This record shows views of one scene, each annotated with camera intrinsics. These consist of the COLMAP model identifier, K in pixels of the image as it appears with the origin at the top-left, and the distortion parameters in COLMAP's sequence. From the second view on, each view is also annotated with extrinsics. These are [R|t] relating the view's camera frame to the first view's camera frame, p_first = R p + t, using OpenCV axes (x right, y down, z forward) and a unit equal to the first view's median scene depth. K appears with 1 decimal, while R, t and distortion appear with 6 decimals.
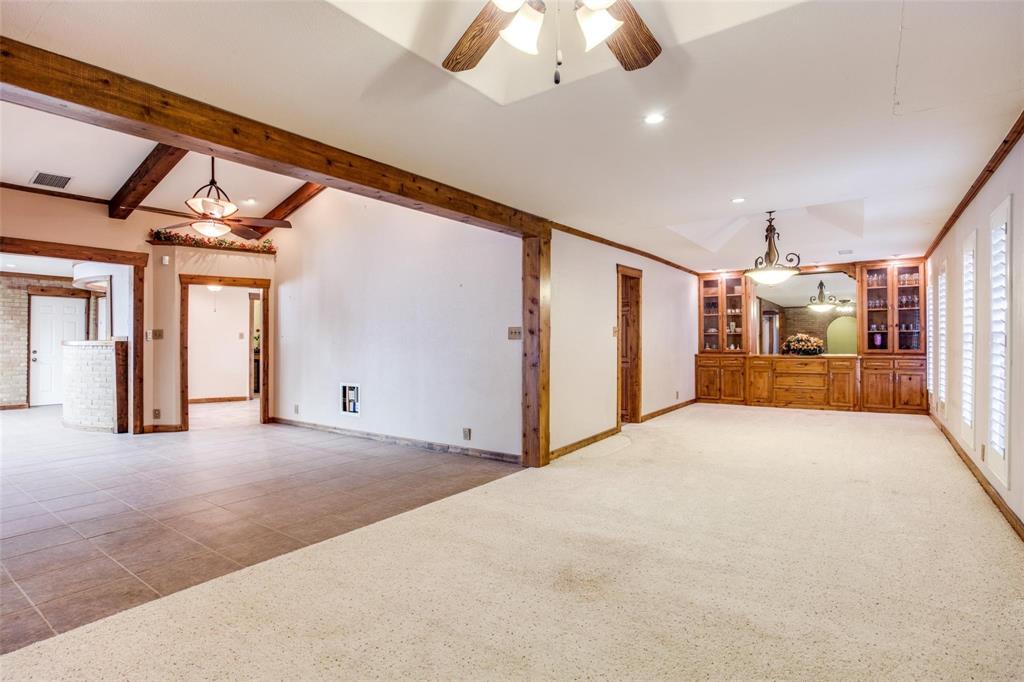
lens RADIAL K [[533.3, 0, 512.0], [0, 533.3, 341.0], [0, 0, 1]] dist [-0.038547, 0.001143]
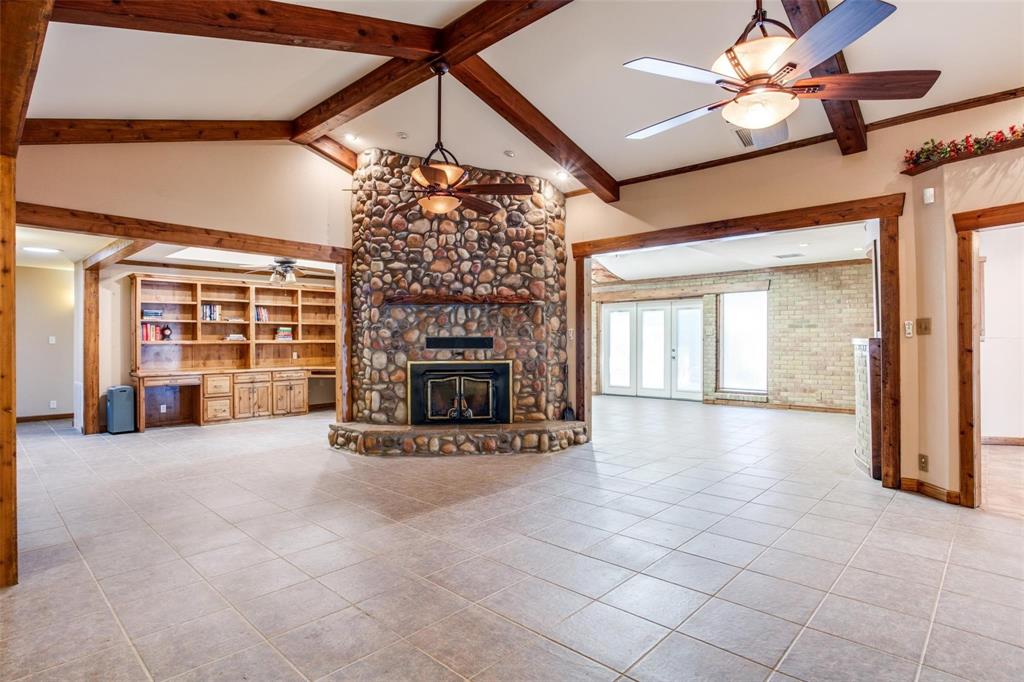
lens RADIAL K [[533.3, 0, 512.0], [0, 533.3, 341.0], [0, 0, 1]] dist [-0.038547, 0.001143]
pose [[-0.133446, 0.000336, -0.991056, -0.042144], [0.011225, 0.999936, -0.001173, -0.001247], [0.990992, -0.011281, -0.133442, 0.624948]]
